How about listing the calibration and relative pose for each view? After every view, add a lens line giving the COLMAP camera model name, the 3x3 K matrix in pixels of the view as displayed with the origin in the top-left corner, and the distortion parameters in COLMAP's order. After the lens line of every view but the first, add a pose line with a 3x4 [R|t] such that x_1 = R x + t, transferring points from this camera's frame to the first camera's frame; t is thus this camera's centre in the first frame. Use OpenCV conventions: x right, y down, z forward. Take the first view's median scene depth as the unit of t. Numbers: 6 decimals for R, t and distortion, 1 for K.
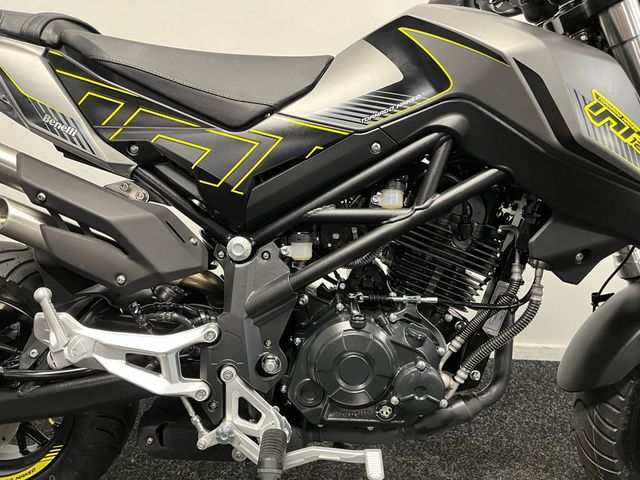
lens RADIAL K [[491.6, 0, 320.0], [0, 491.6, 240.0], [0, 0, 1]] dist [0.082979, -0.130275]
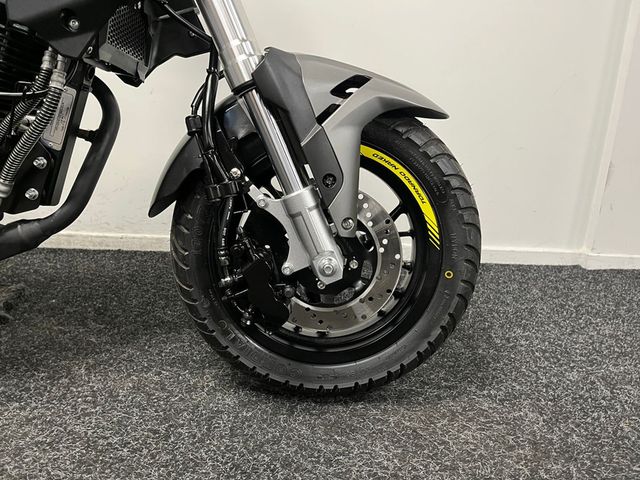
lens RADIAL K [[502.3, 0, 320.0], [0, 502.3, 240.0], [0, 0, 1]] dist [0.046432, -0.002326]
pose [[0.999075, 0.000707, 0.042988, 0.921882], [-0.002527, 0.999102, 0.042305, 0.371473], [-0.042919, -0.042374, 0.998180, 0.095766]]
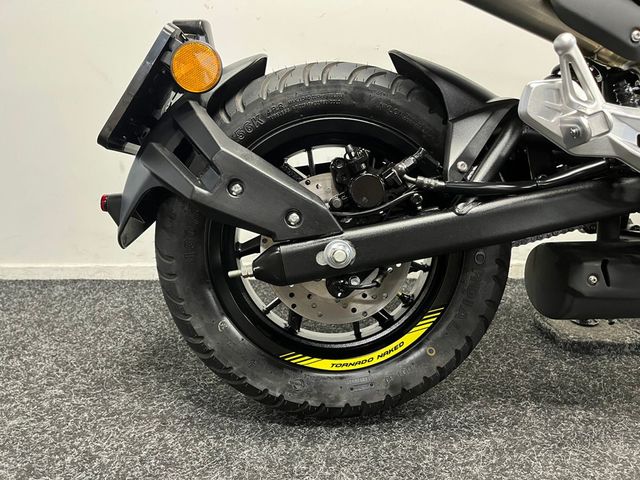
lens RADIAL K [[491.6, 0, 320.0], [0, 491.6, 240.0], [0, 0, 1]] dist [0.082979, -0.130275]
pose [[0.998269, -0.034155, 0.047878, -0.907820], [0.036036, 0.998590, -0.038990, 0.395623], [-0.046479, 0.040648, 0.998092, 0.245355]]
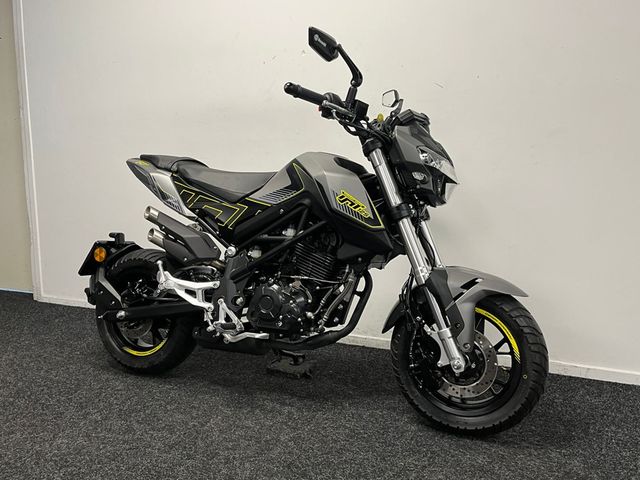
lens RADIAL K [[605.7, 0, 318.8], [0, 605.7, 230.1], [0, 0, 1]] dist [0.056256, -0.006847]
pose [[0.922034, 0.020330, -0.386575, 1.432501], [-0.071655, 0.990326, -0.118825, 0.245283], [0.380420, 0.137260, 0.914571, -1.631974]]
